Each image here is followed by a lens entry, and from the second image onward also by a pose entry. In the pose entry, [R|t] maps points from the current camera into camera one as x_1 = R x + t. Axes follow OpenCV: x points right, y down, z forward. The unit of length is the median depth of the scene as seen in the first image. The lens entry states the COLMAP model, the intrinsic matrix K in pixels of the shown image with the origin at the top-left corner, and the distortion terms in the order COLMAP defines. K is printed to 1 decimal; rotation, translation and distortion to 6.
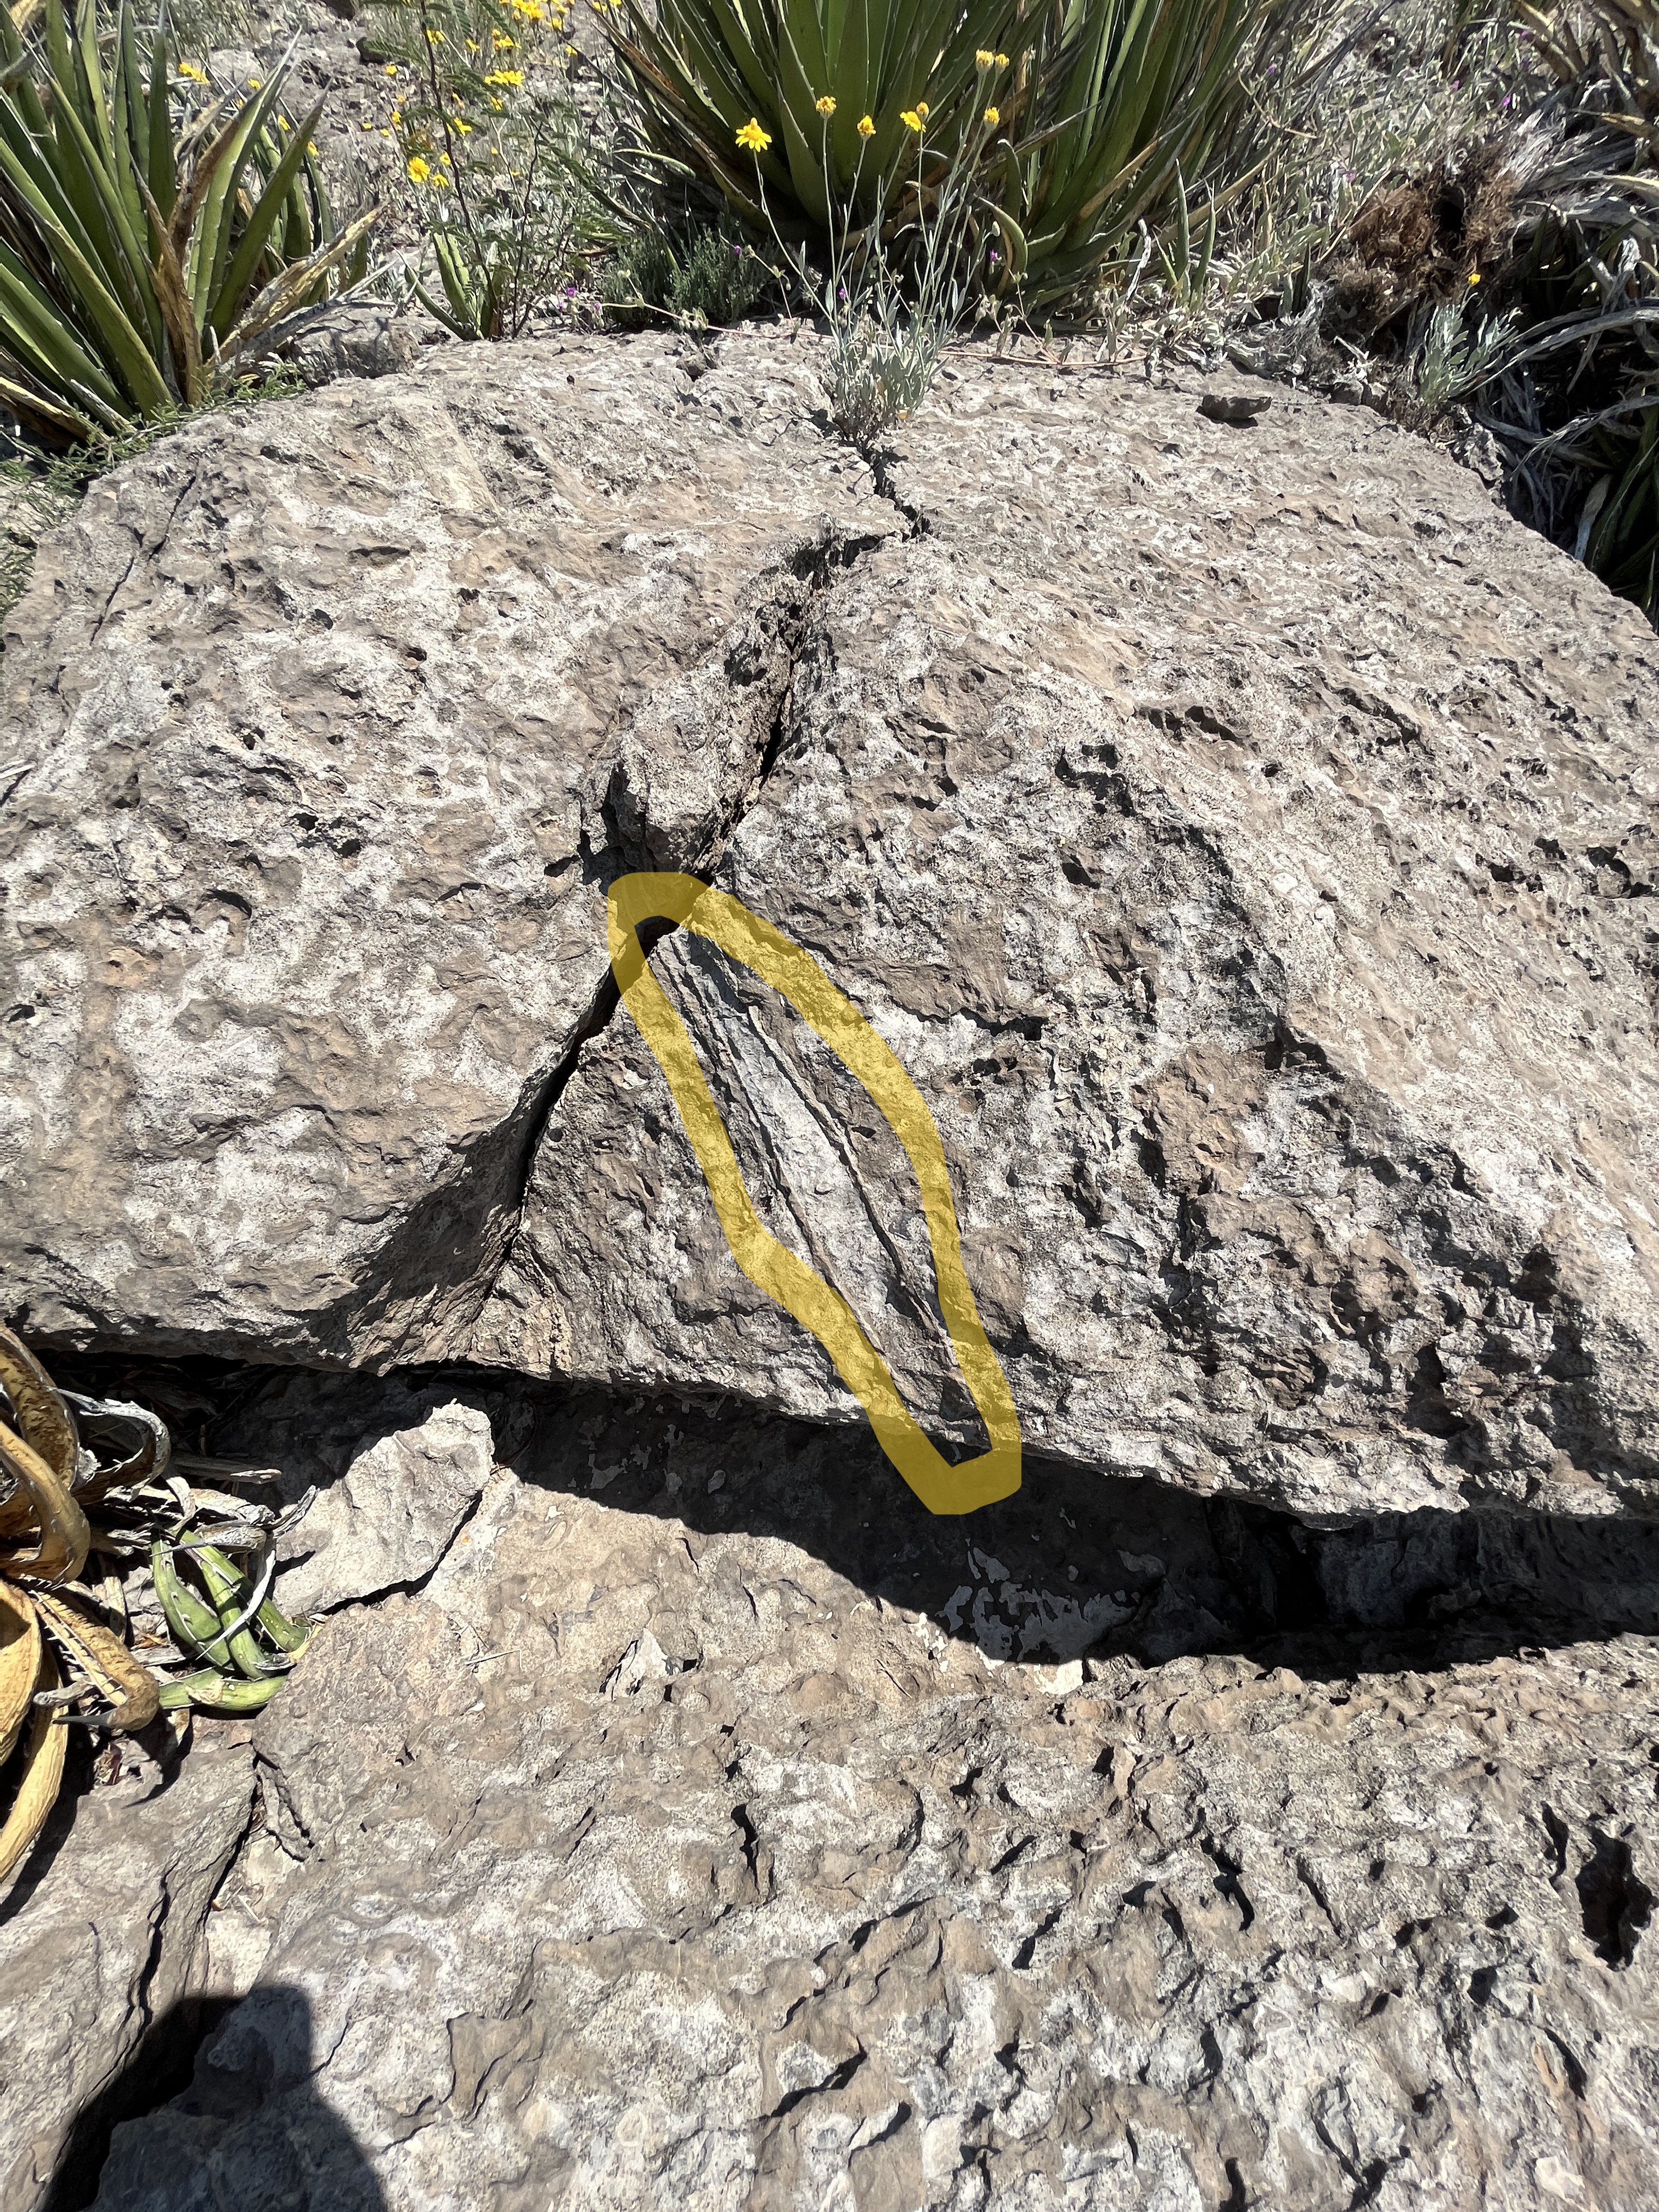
lens RADIAL K [[887.1, 0, 834.9], [0, 887.1, 1099.5], [0, 0, 1]] dist [0.000389, -0.001021]
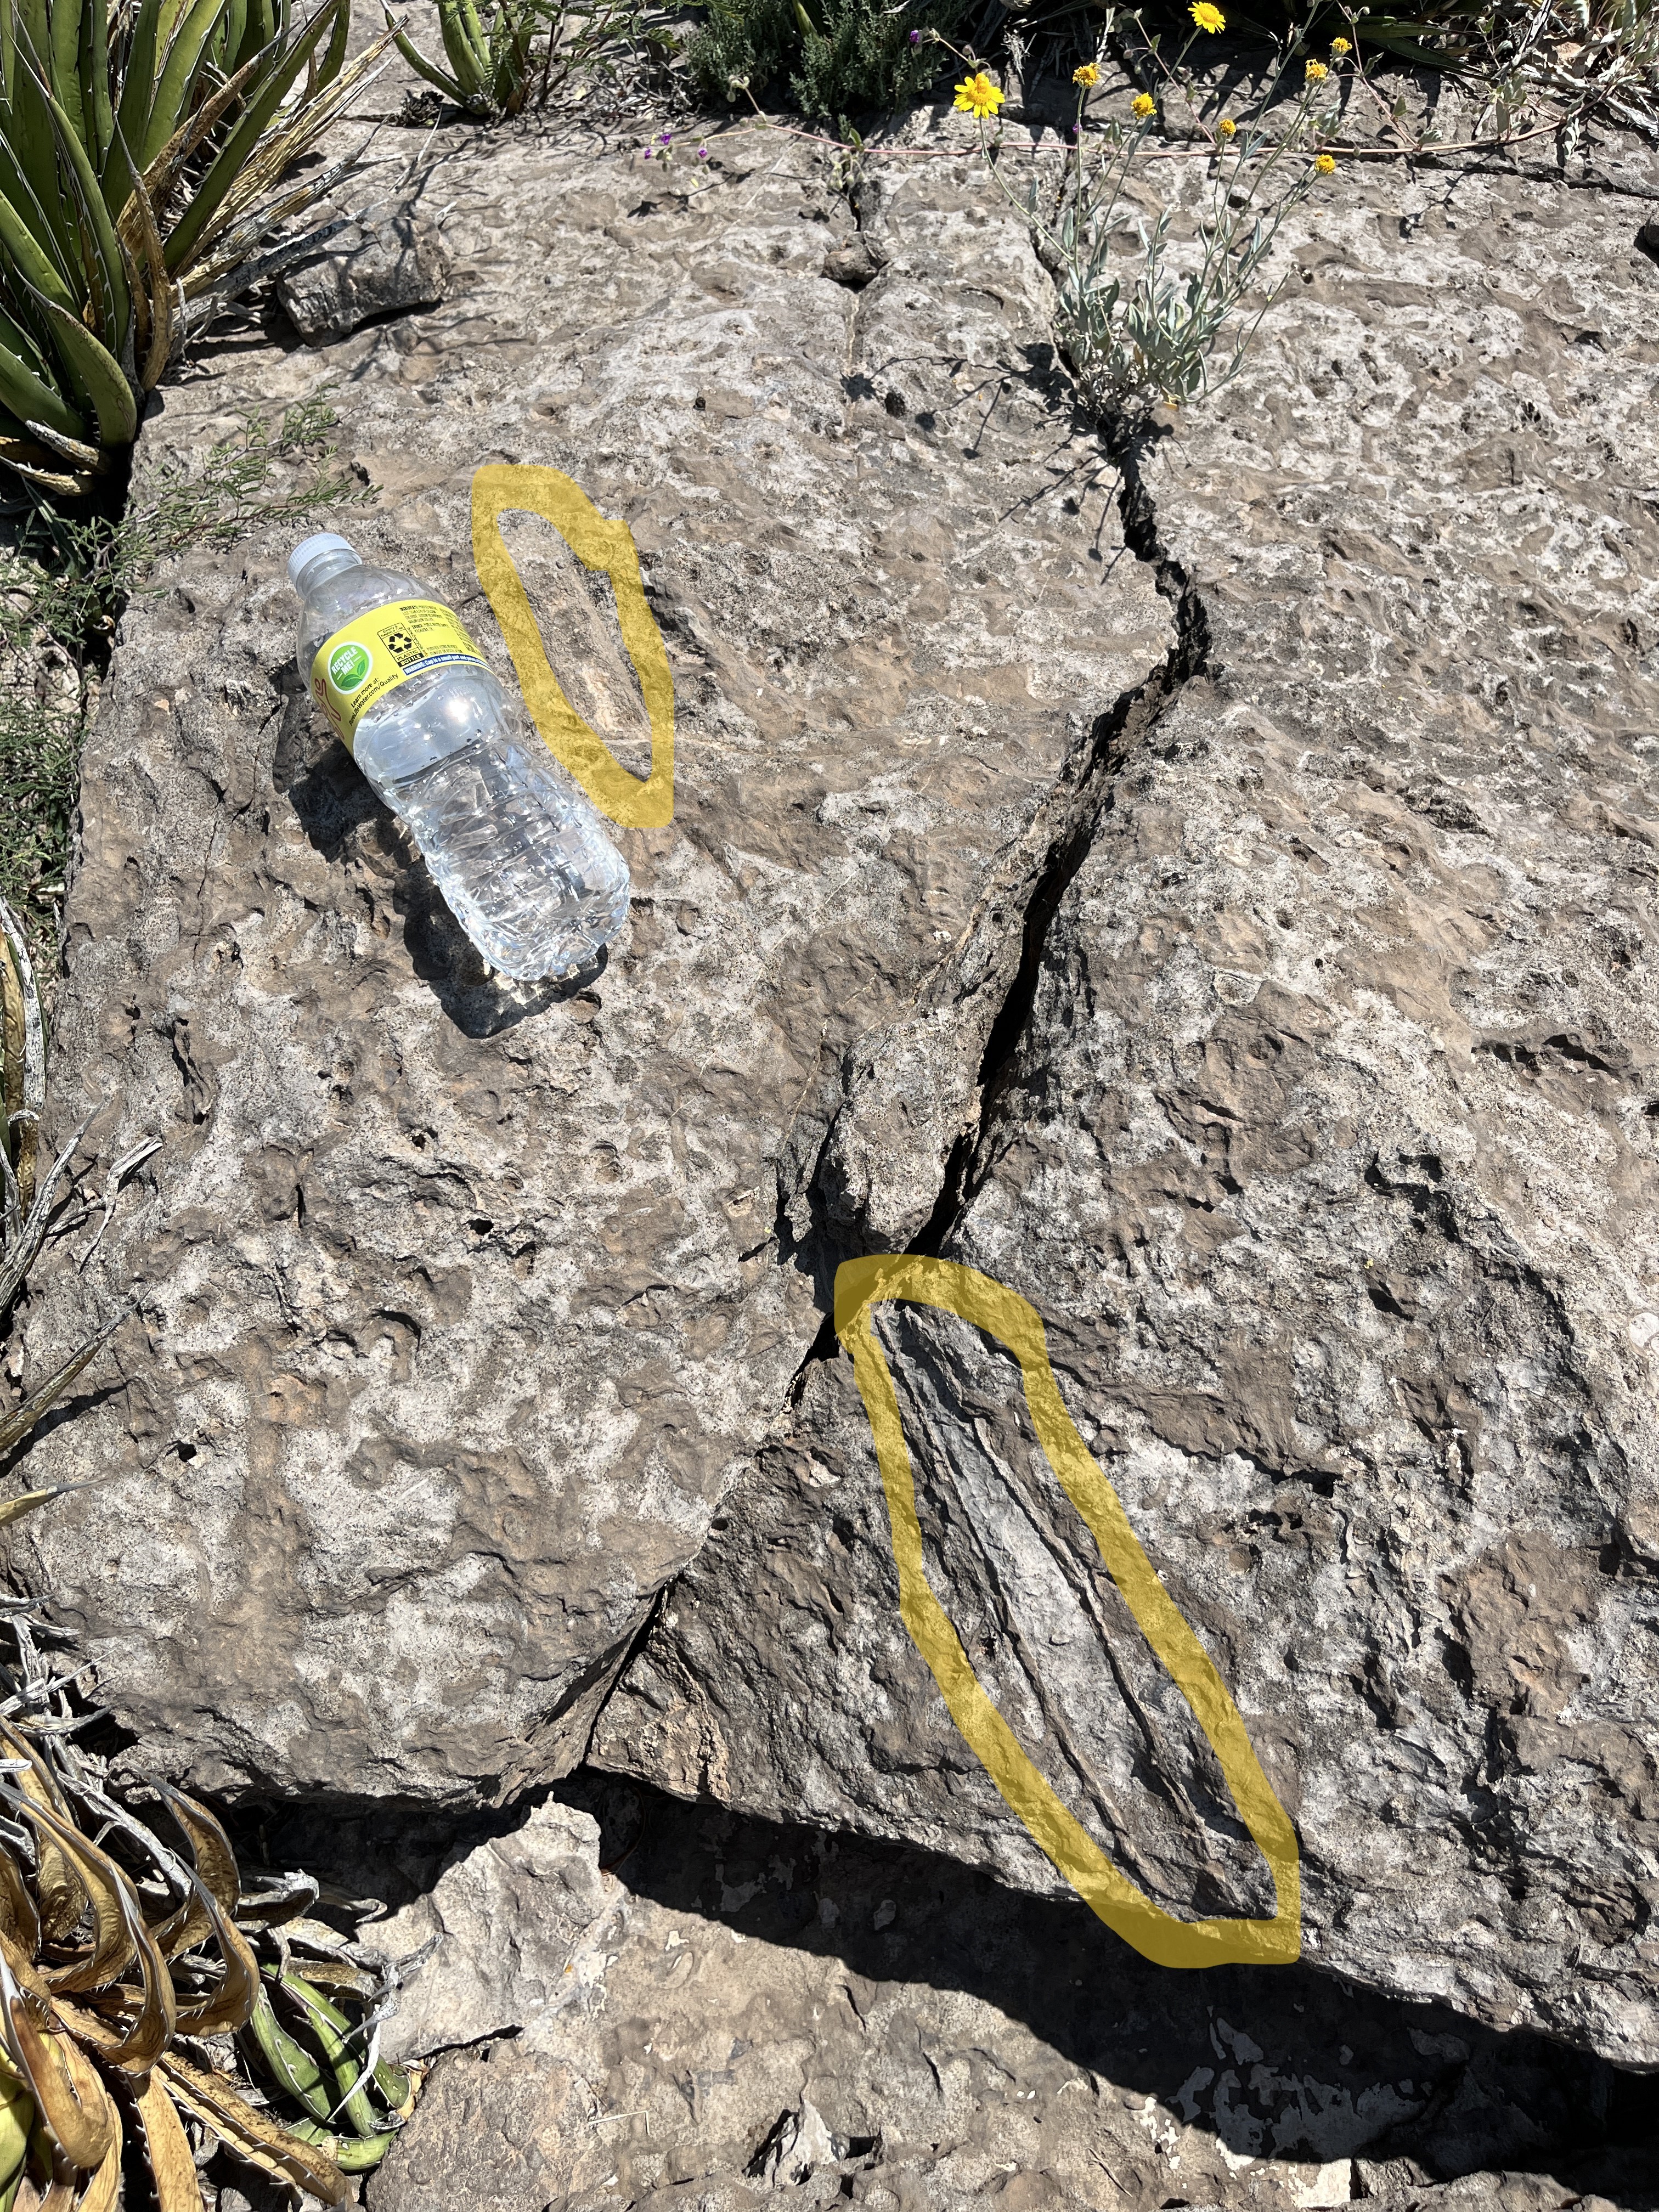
lens RADIAL K [[1696.9, 0, 812.8], [0, 1696.9, 1105.4], [0, 0, 1]] dist [0.045870, -0.075103]
pose [[0.997450, 0.023549, -0.067373, -0.152708], [-0.017538, 0.995925, 0.088459, -0.551607], [0.069182, -0.087052, 0.993799, -0.583100]]
